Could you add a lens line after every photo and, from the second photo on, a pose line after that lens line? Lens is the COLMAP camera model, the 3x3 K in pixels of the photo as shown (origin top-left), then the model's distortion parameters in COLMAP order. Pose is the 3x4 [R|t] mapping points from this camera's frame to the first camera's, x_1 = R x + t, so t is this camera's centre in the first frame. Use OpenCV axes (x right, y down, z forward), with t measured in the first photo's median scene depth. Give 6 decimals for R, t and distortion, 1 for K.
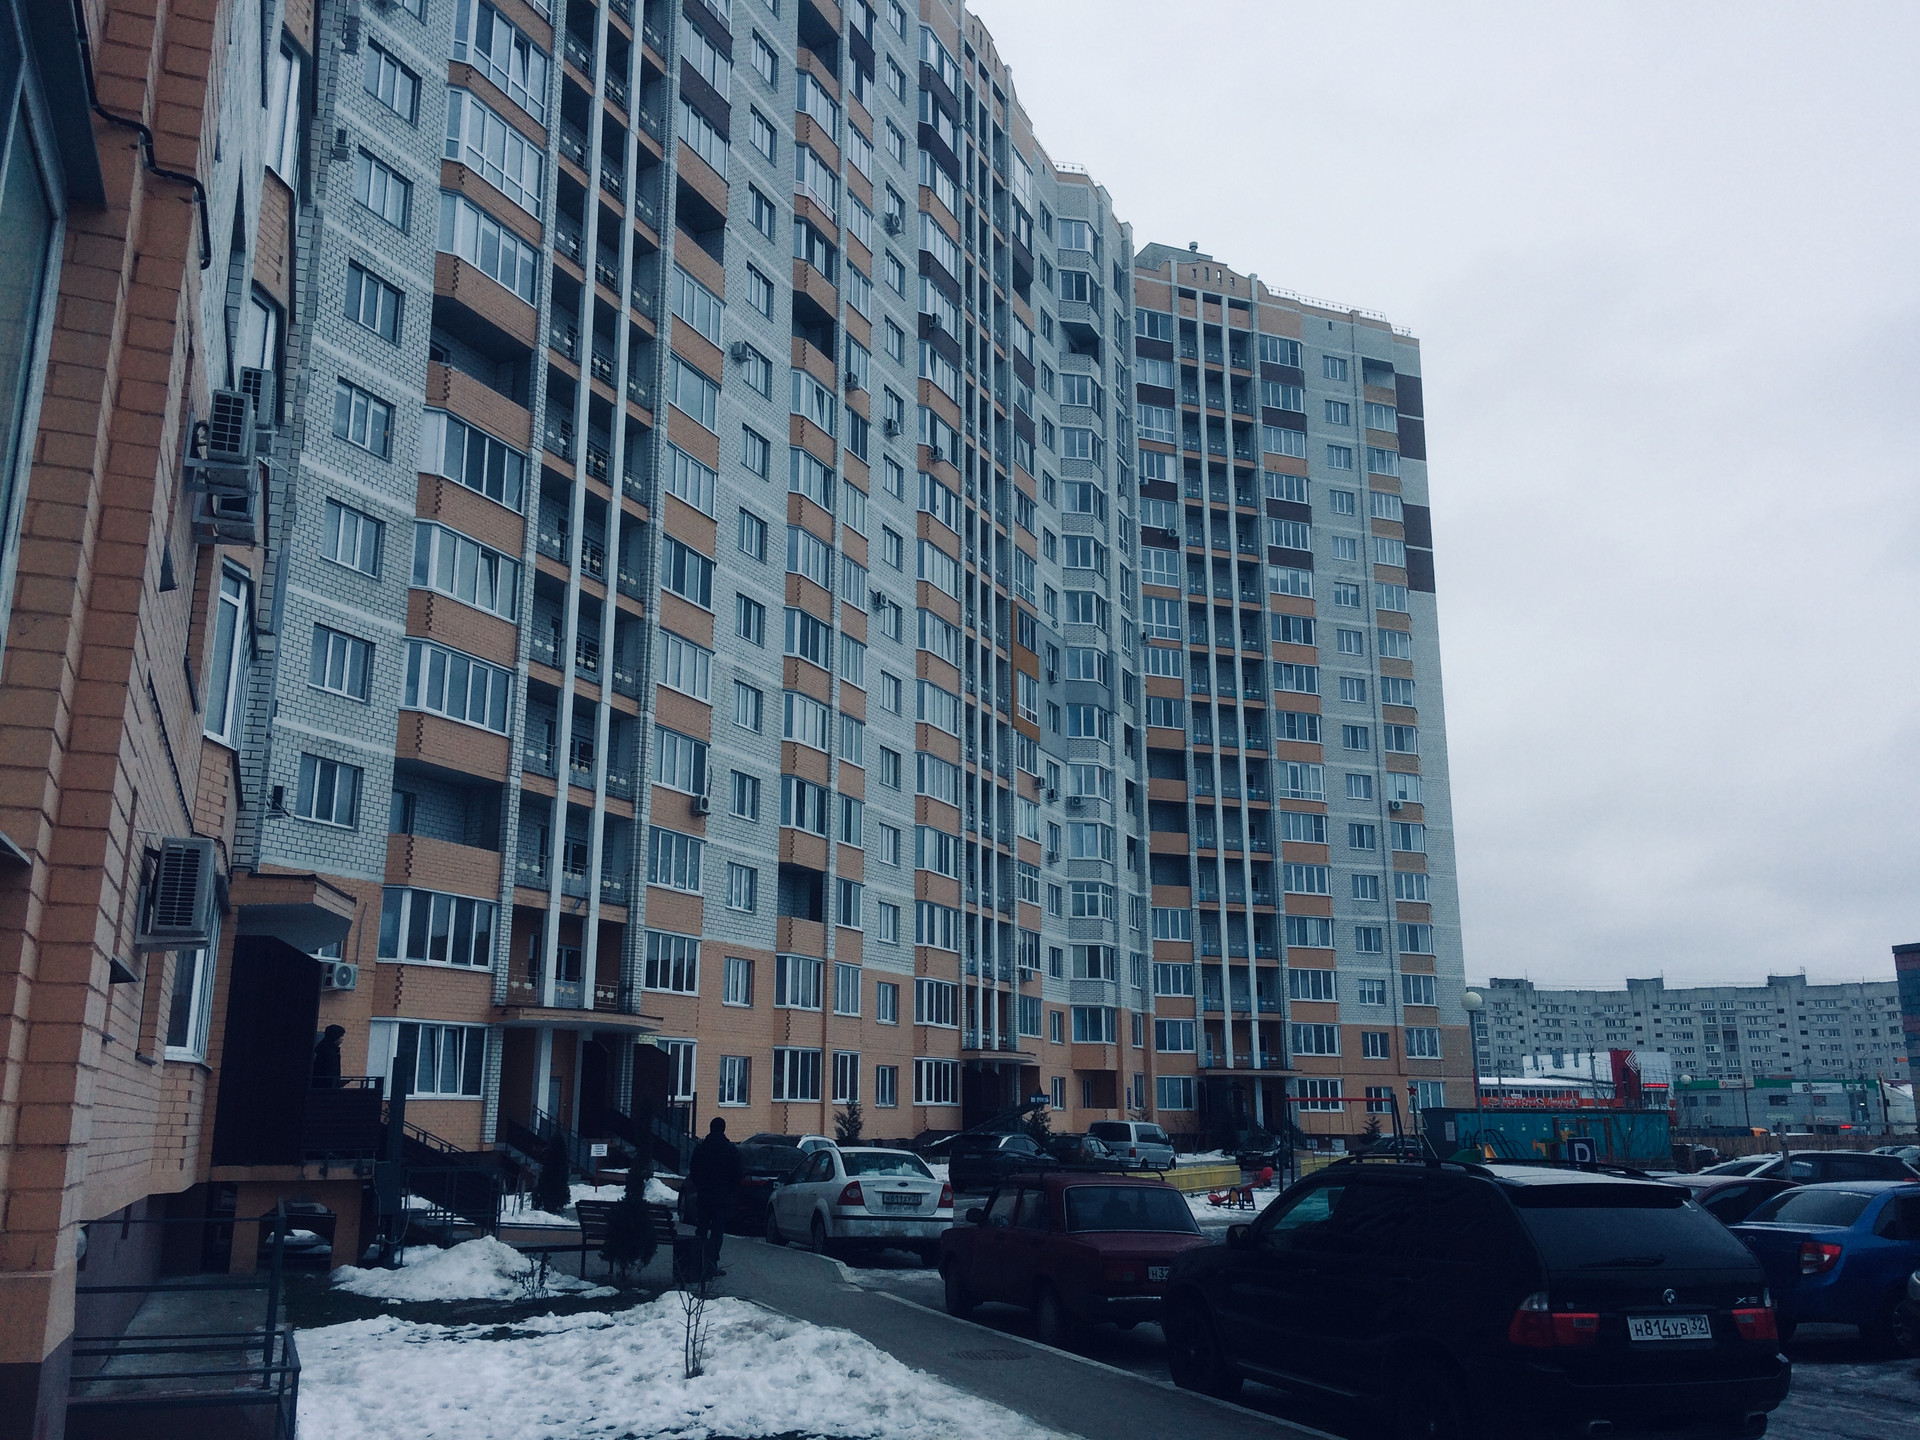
lens RADIAL K [[1603.4, 0, 953.5], [0, 1603.4, 680.0], [0, 0, 1]] dist [0.065351, -0.066610]
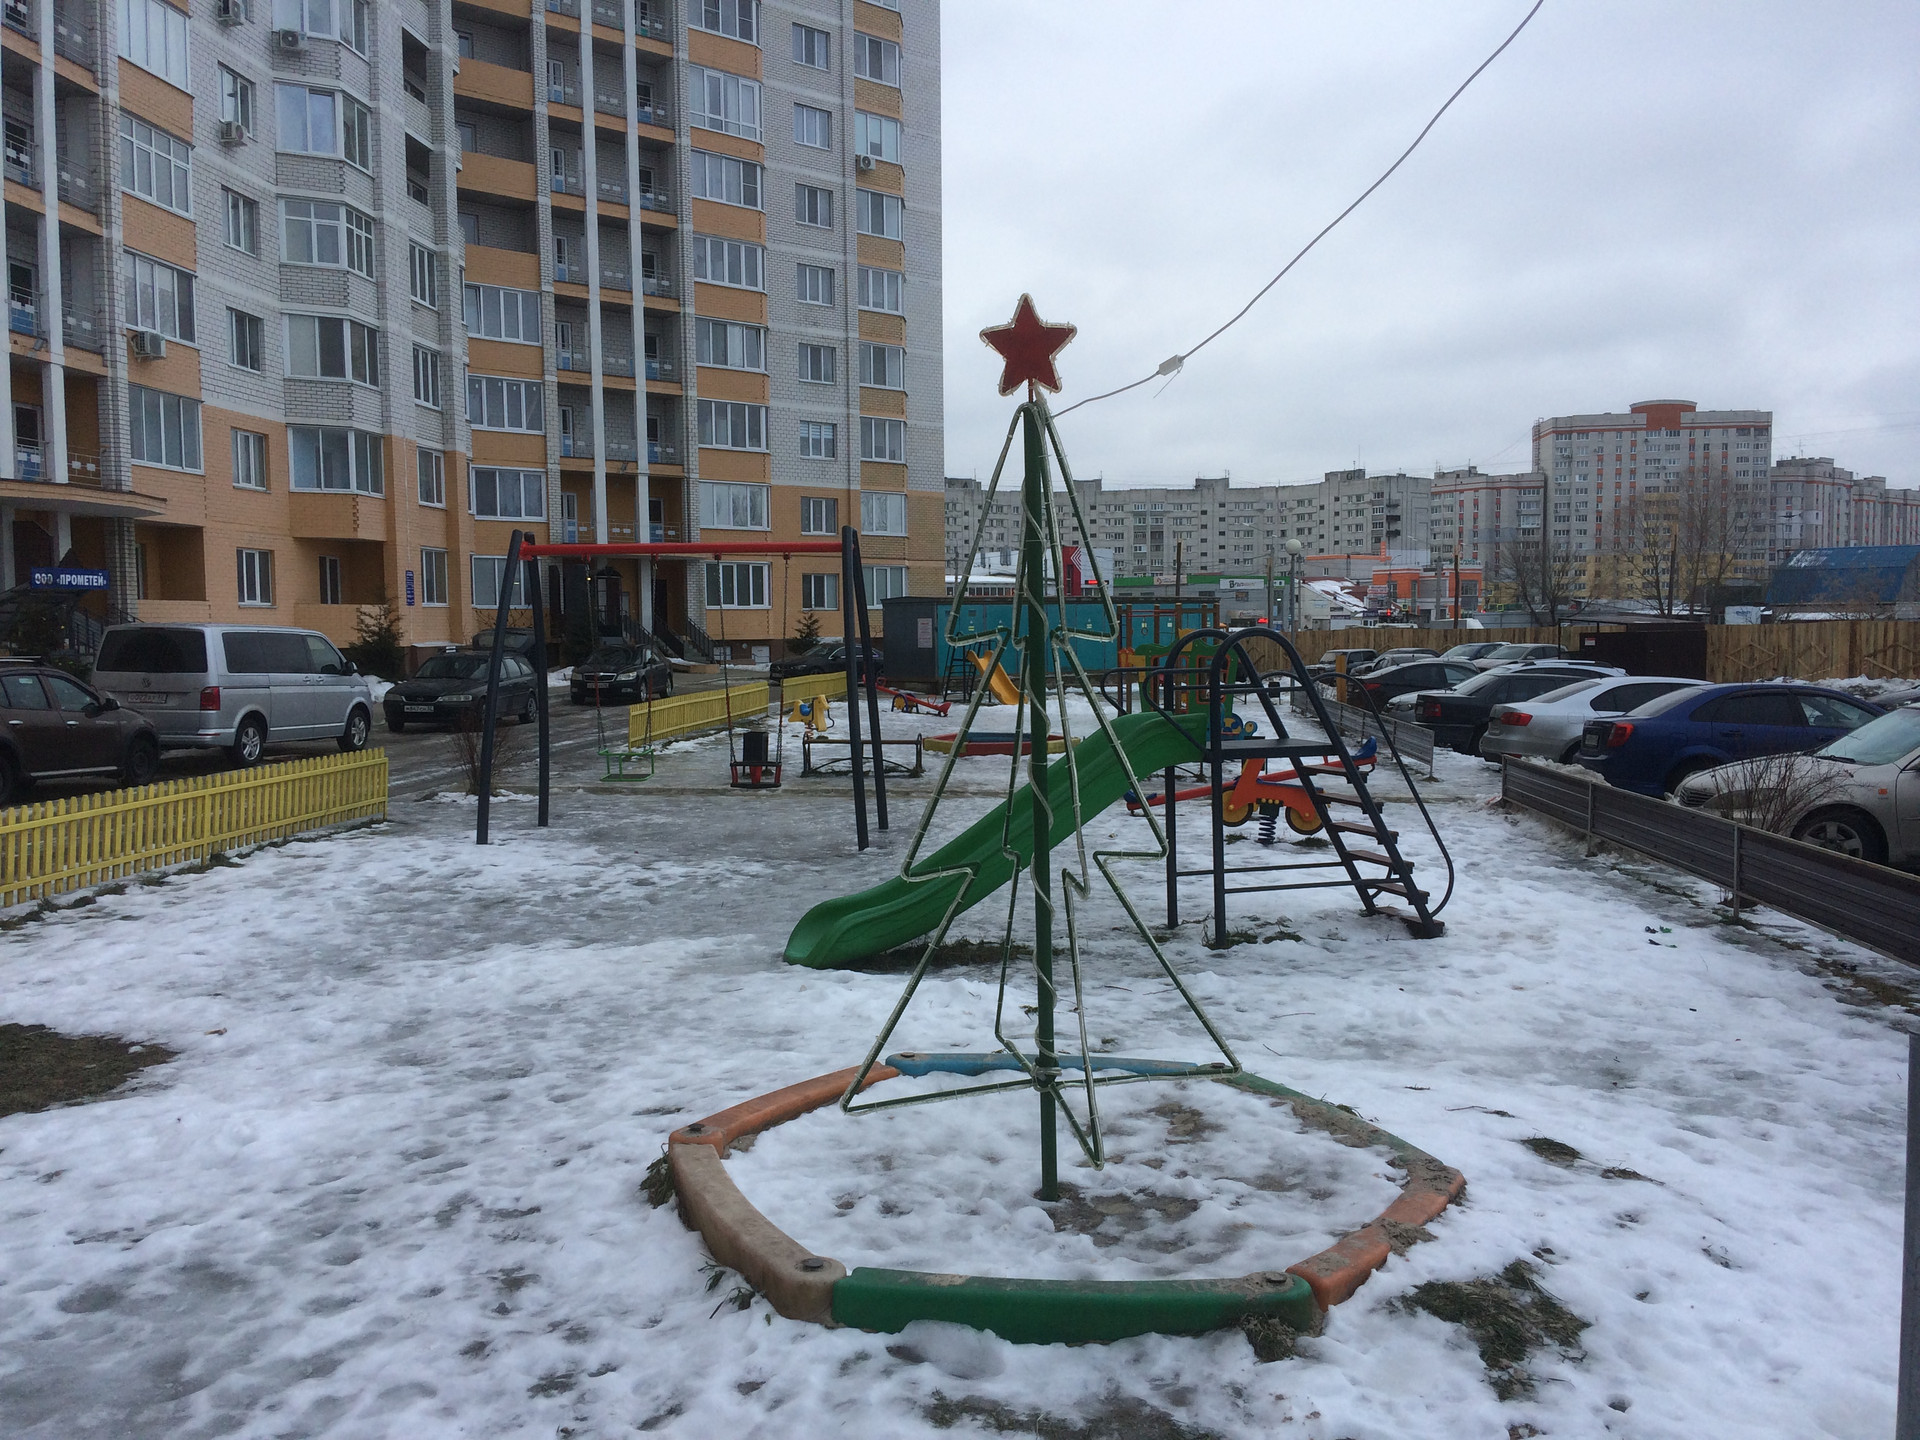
lens RADIAL K [[1603.4, 0, 988.5], [0, 1603.4, 740.9], [0, 0, 1]] dist [0.065351, -0.066610]
pose [[0.937578, -0.037233, 0.345777, 0.084488], [-0.079208, 0.945261, 0.316557, 0.090868], [-0.338636, -0.324186, 0.883306, 0.324015]]
